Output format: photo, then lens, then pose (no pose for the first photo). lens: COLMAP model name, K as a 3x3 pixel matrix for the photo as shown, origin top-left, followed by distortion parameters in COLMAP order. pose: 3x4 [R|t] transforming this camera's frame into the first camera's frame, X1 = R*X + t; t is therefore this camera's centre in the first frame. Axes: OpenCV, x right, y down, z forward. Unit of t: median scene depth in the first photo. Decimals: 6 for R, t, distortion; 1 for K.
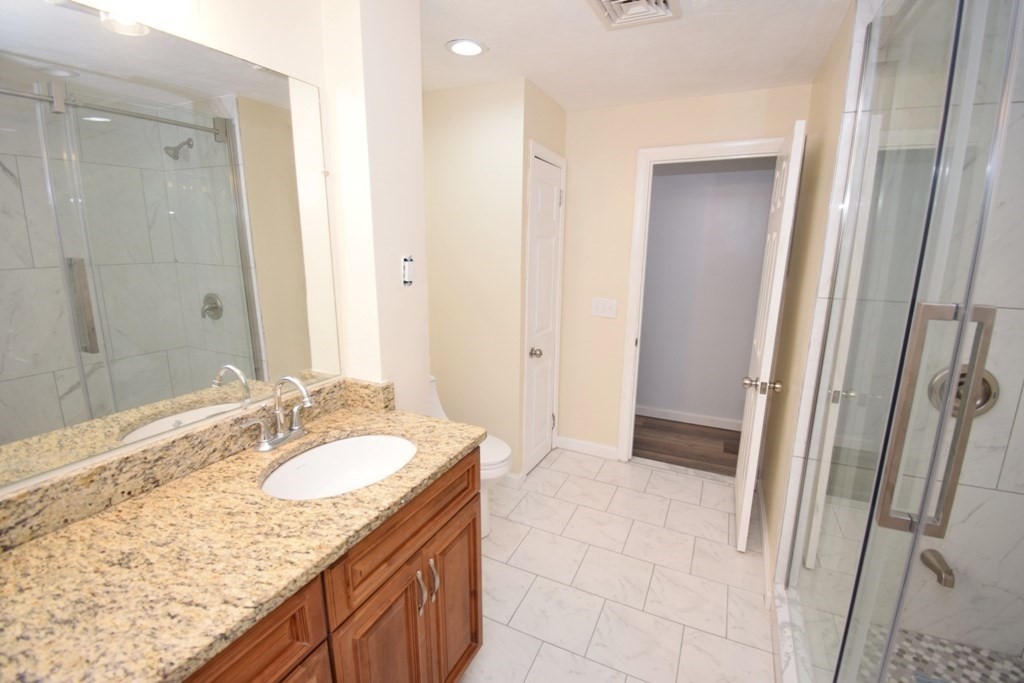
lens RADIAL K [[455.2, 0, 516.8], [0, 455.2, 343.3], [0, 0, 1]] dist [0.021536, -0.025522]
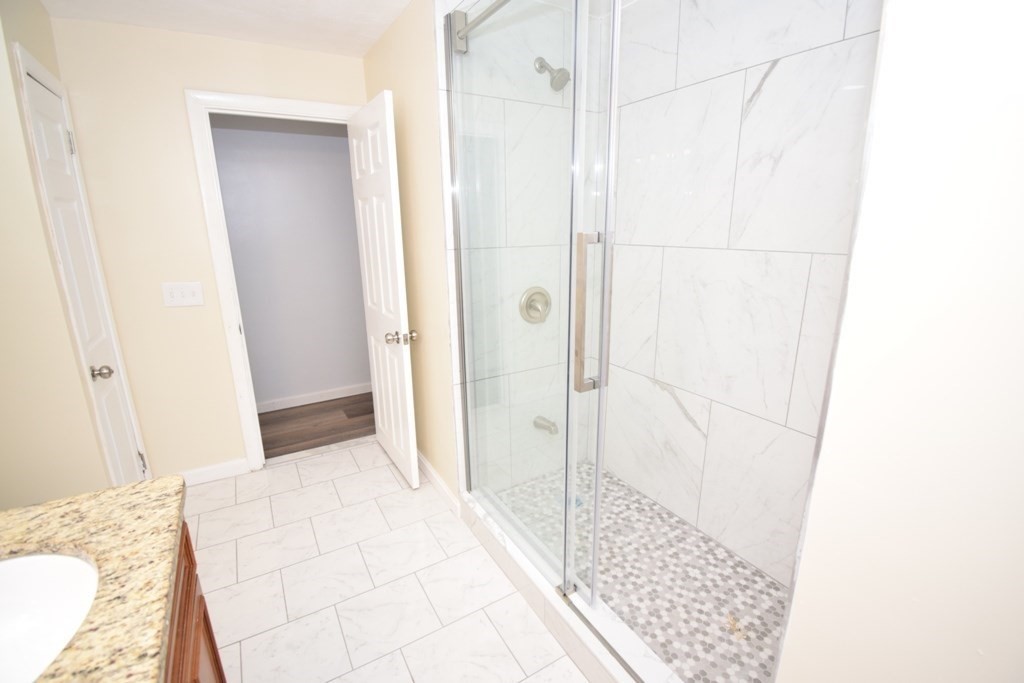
lens RADIAL K [[455.2, 0, 516.8], [0, 455.2, 343.3], [0, 0, 1]] dist [0.021536, -0.025522]
pose [[0.552540, -0.226615, 0.802088, -0.196818], [0.192491, 0.971009, 0.141738, 0.002784], [-0.810954, 0.076079, 0.580143, 0.141852]]
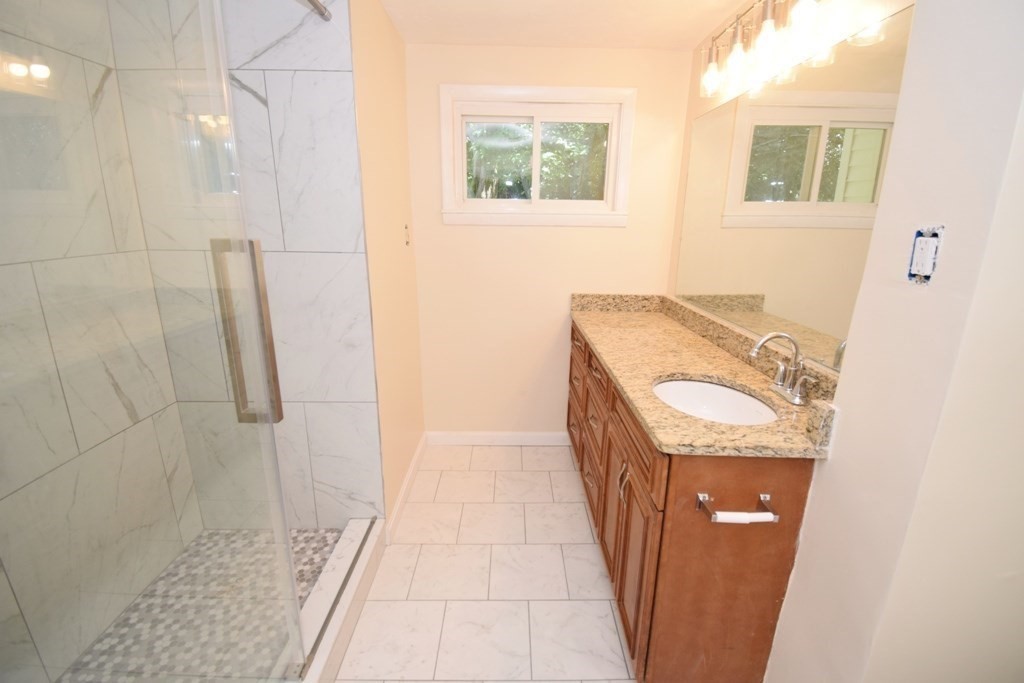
lens RADIAL K [[455.2, 0, 516.8], [0, 455.2, 343.3], [0, 0, 1]] dist [0.021536, -0.025522]
pose [[-0.901096, 0.095571, -0.422956, 0.327706], [-0.111838, 0.891185, 0.439638, -0.193401], [0.418949, 0.443459, -0.792355, 0.991185]]
